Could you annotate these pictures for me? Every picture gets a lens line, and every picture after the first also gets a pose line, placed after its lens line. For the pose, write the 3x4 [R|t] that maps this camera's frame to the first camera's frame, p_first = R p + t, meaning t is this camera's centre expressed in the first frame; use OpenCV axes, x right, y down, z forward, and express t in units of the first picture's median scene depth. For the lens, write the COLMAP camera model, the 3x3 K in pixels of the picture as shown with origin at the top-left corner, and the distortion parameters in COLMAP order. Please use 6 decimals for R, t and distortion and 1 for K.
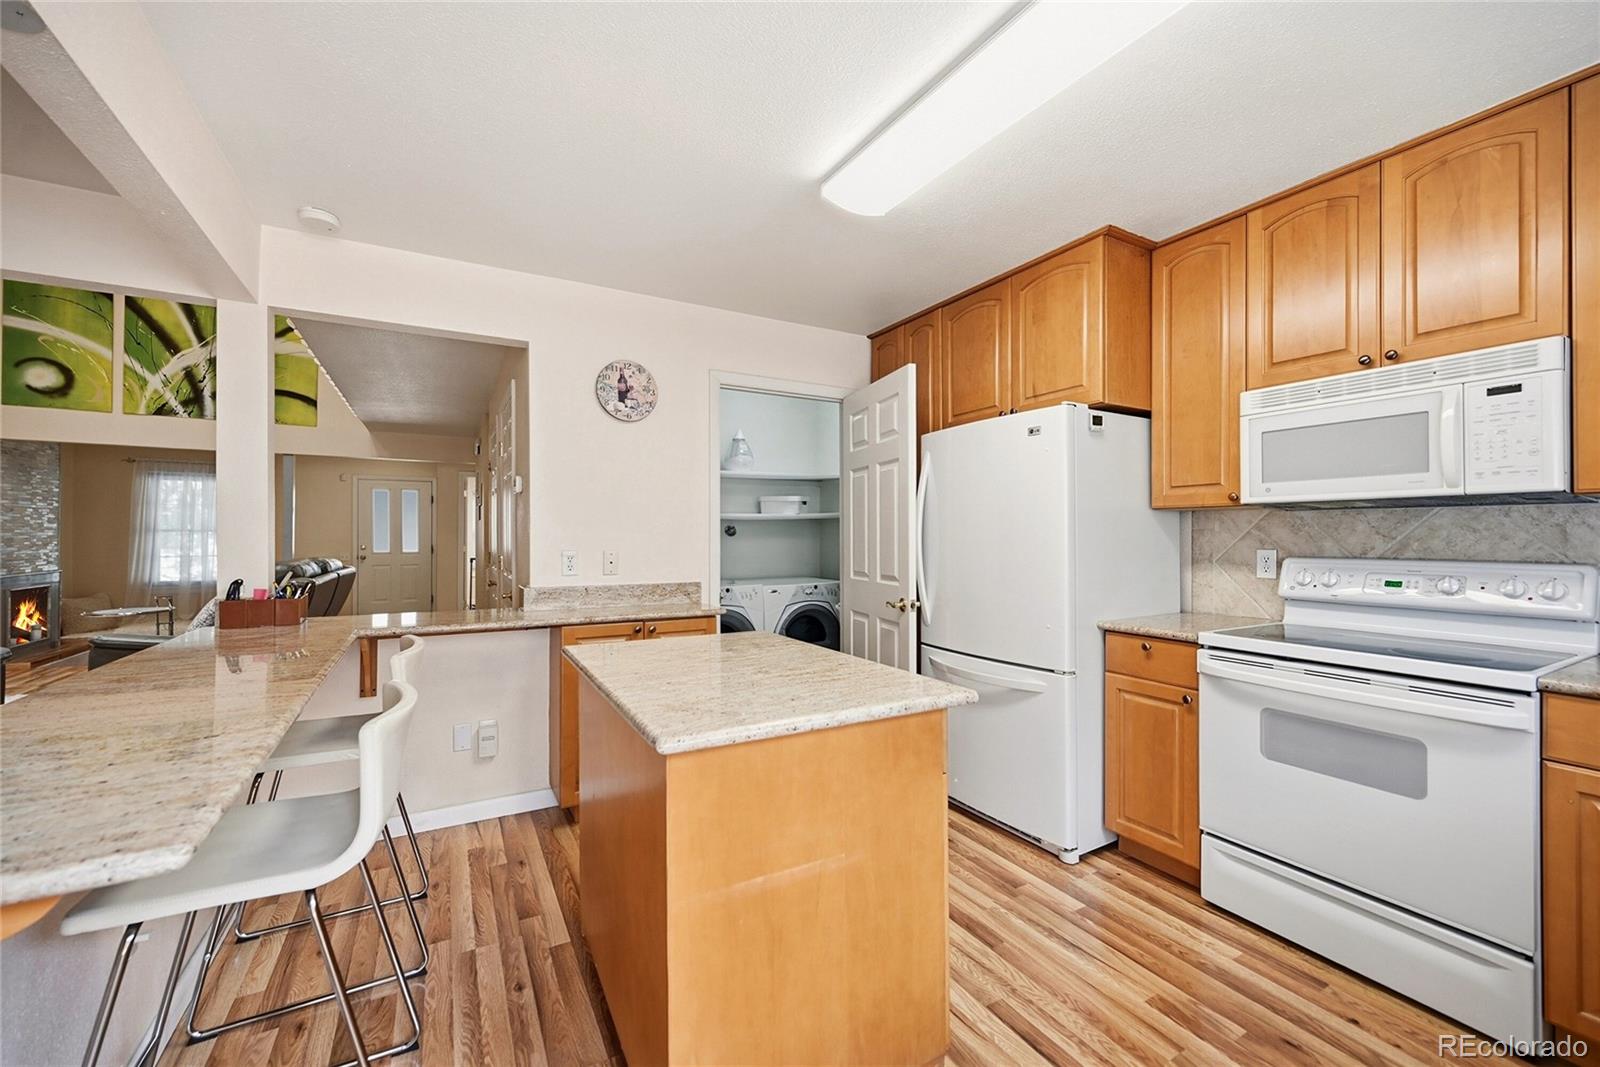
lens RADIAL K [[637.5, 0, 801.5], [0, 637.5, 532.2], [0, 0, 1]] dist [-0.000704, -0.000795]
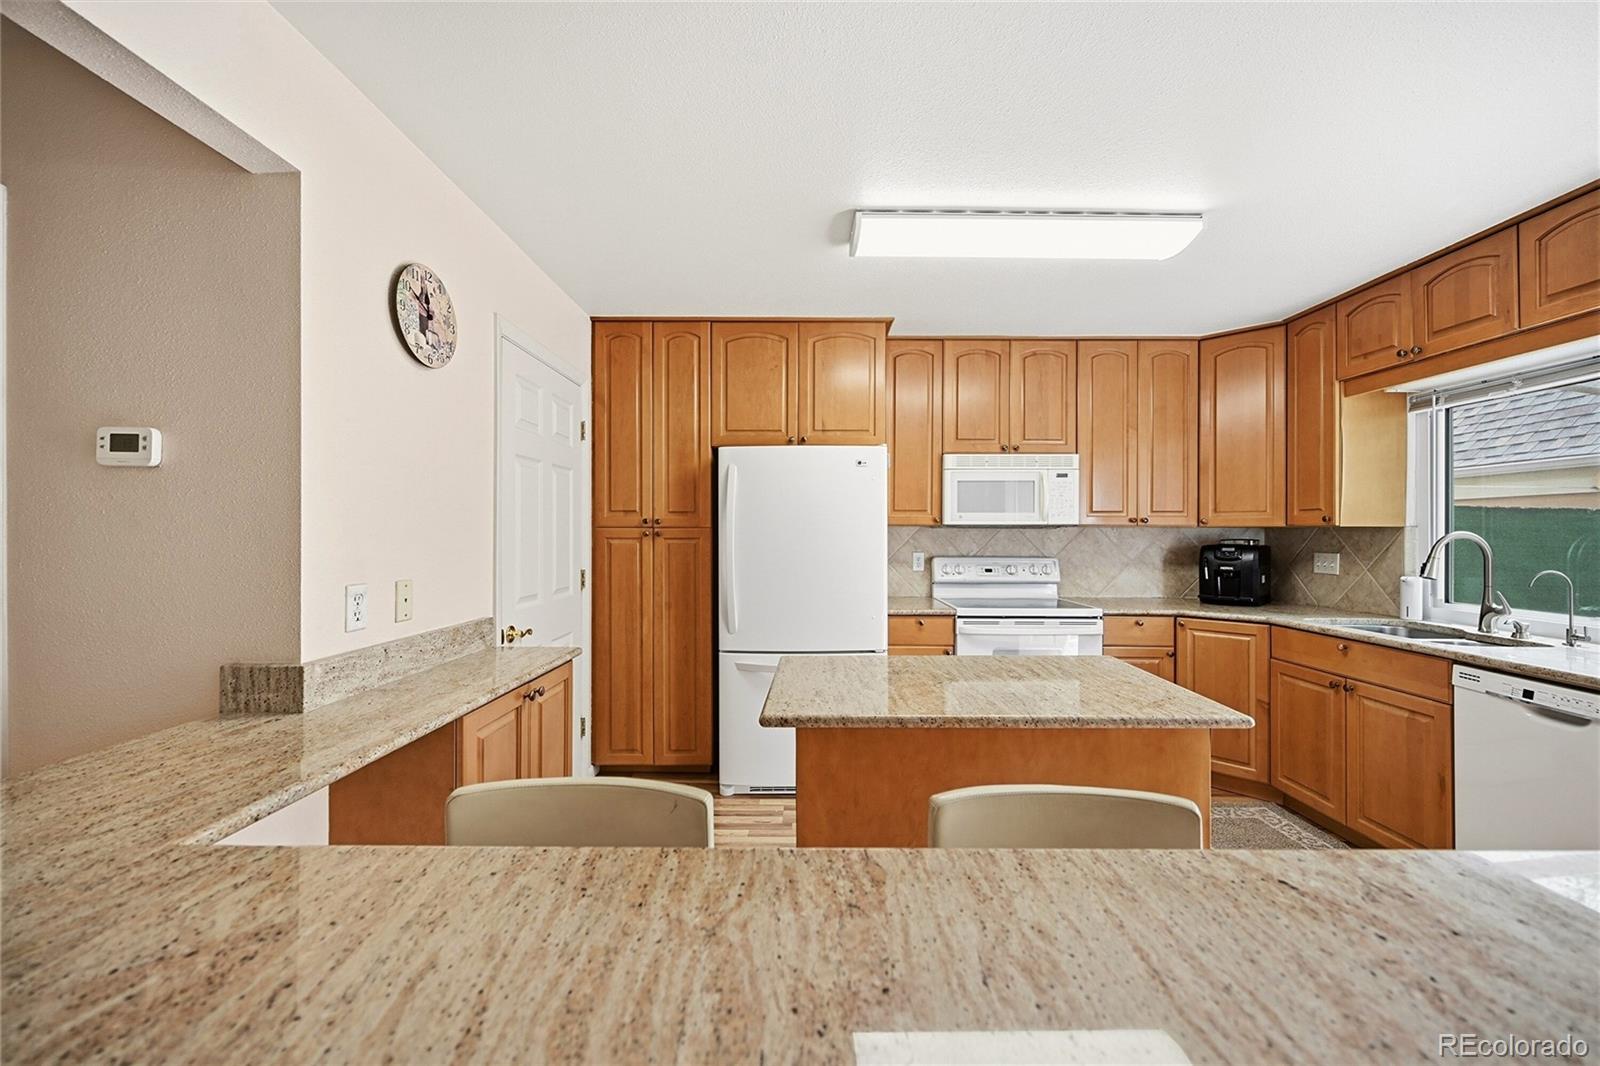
lens RADIAL K [[637.5, 0, 798.5], [0, 637.5, 532.5], [0, 0, 1]] dist [-0.000704, -0.000795]
pose [[0.500008, 0.001968, 0.866018, -0.816177], [-0.007153, 0.999973, 0.001857, -0.024499], [-0.865991, -0.007124, 0.500009, 0.502237]]
